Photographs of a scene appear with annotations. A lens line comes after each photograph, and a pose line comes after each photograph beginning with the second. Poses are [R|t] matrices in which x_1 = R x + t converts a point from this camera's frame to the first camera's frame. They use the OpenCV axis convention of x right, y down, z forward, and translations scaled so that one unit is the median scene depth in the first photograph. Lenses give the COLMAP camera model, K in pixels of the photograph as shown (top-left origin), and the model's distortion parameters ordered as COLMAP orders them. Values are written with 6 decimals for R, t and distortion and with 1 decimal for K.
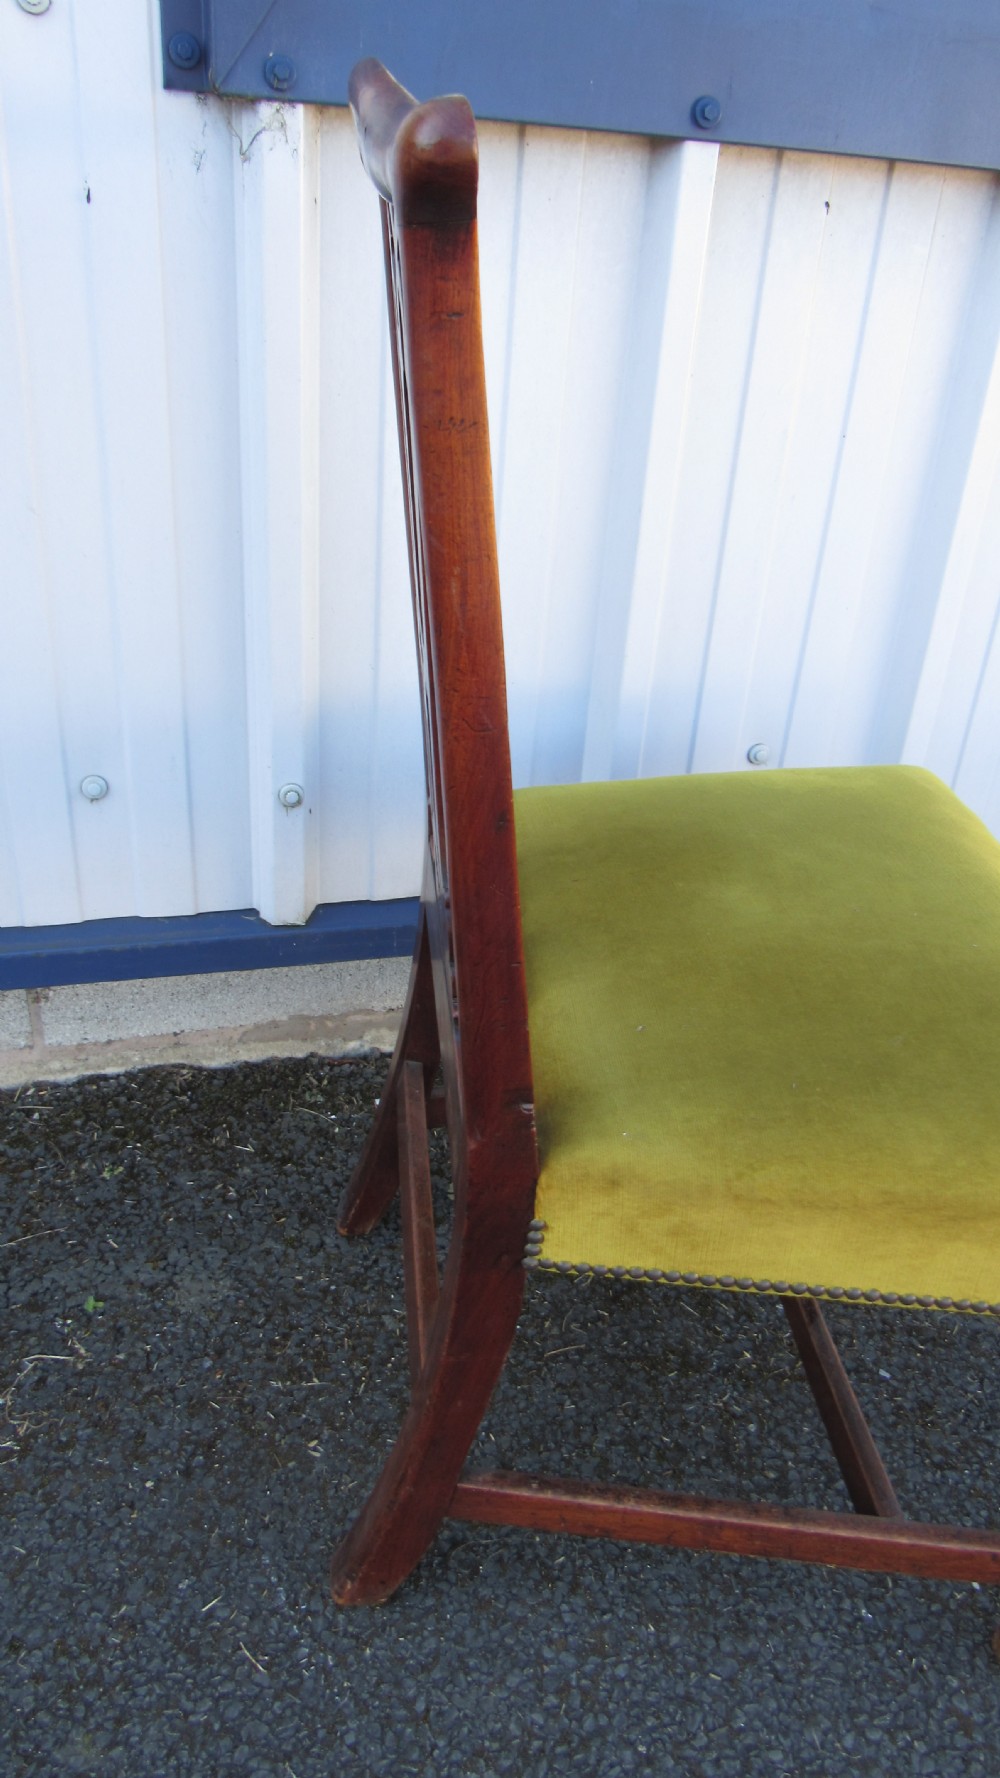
lens RADIAL K [[1267.5, 0, 500.0], [0, 1267.5, 889.0], [0, 0, 1]] dist [-0.035911, 0.015512]
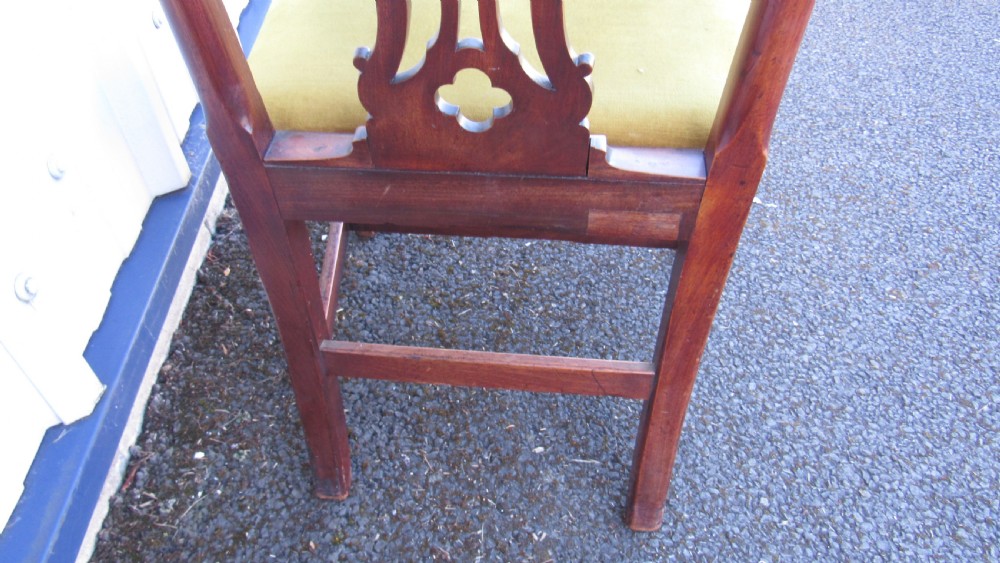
lens RADIAL K [[712.9, 0, 500.0], [0, 712.9, 281.5], [0, 0, 1]] dist [-0.035911, 0.015512]
pose [[0.204882, -0.730809, 0.651108, -0.495456], [0.514549, 0.646301, 0.563502, -0.219603], [-0.832624, 0.219576, 0.508452, 0.613211]]
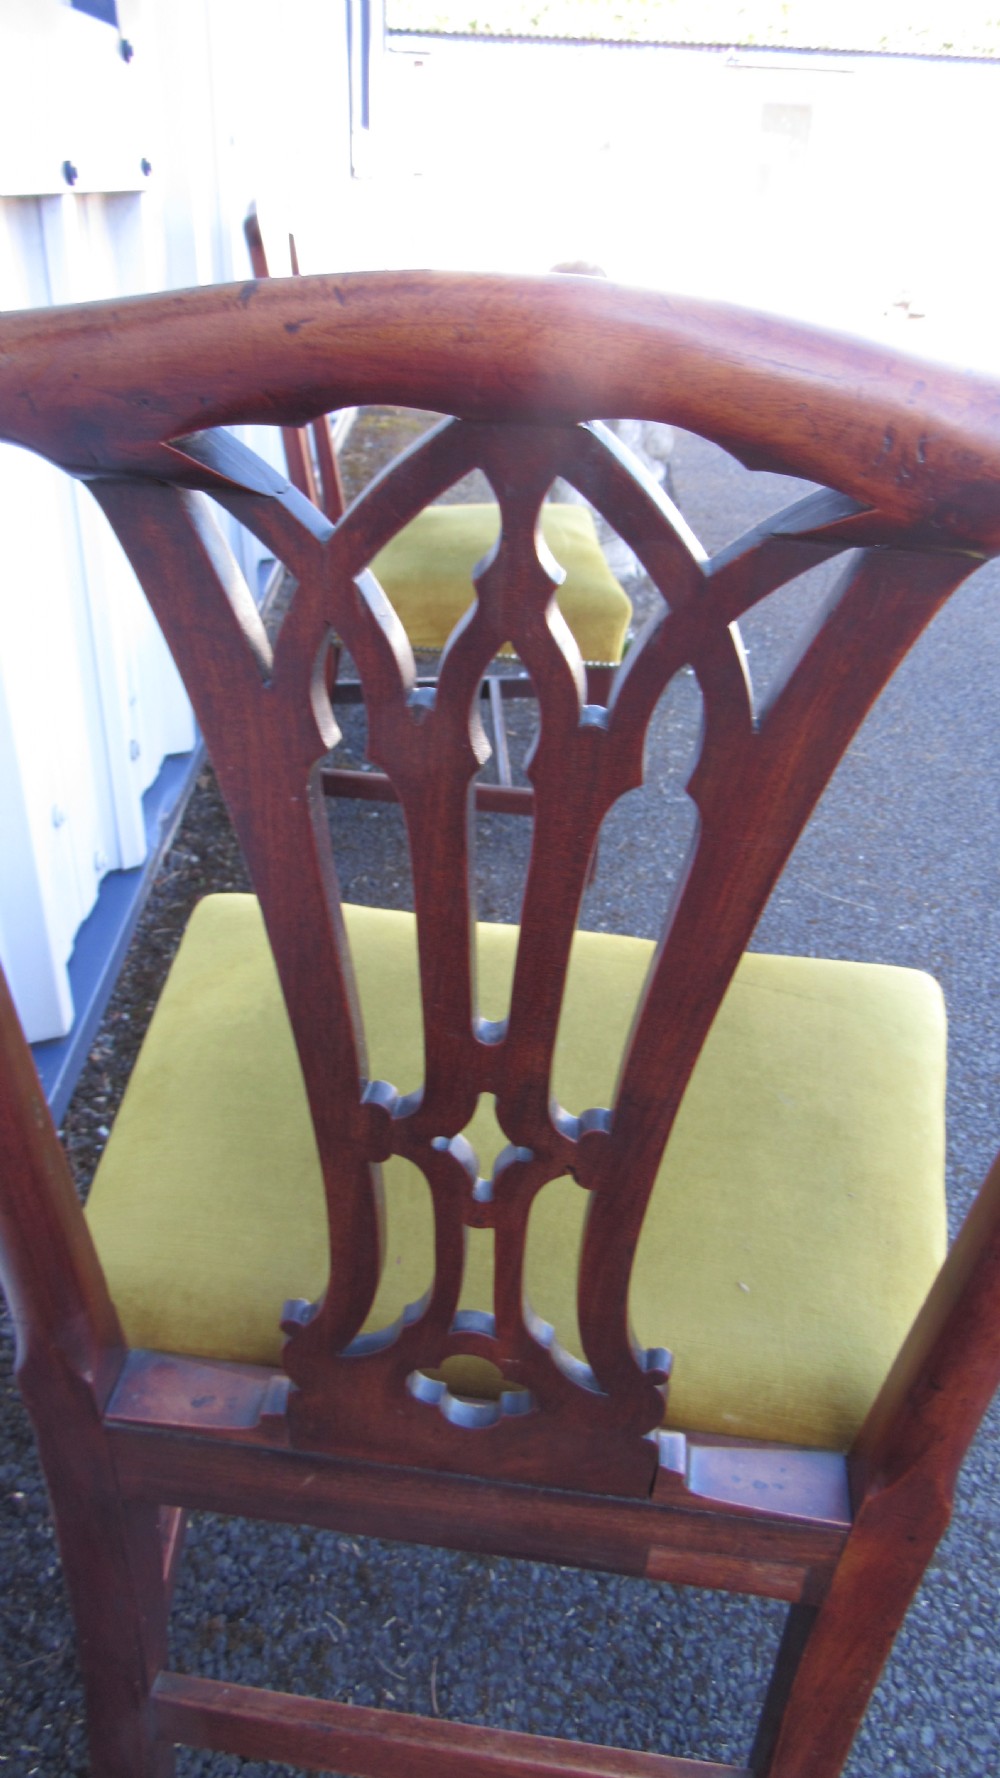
lens RADIAL K [[1267.5, 0, 500.0], [0, 1267.5, 889.0], [0, 0, 1]] dist [-0.035911, 0.015512]
pose [[0.232114, -0.527497, 0.817233, -0.396112], [0.452846, 0.802176, 0.389159, -0.420251], [-0.860845, 0.279751, 0.425071, 0.551412]]
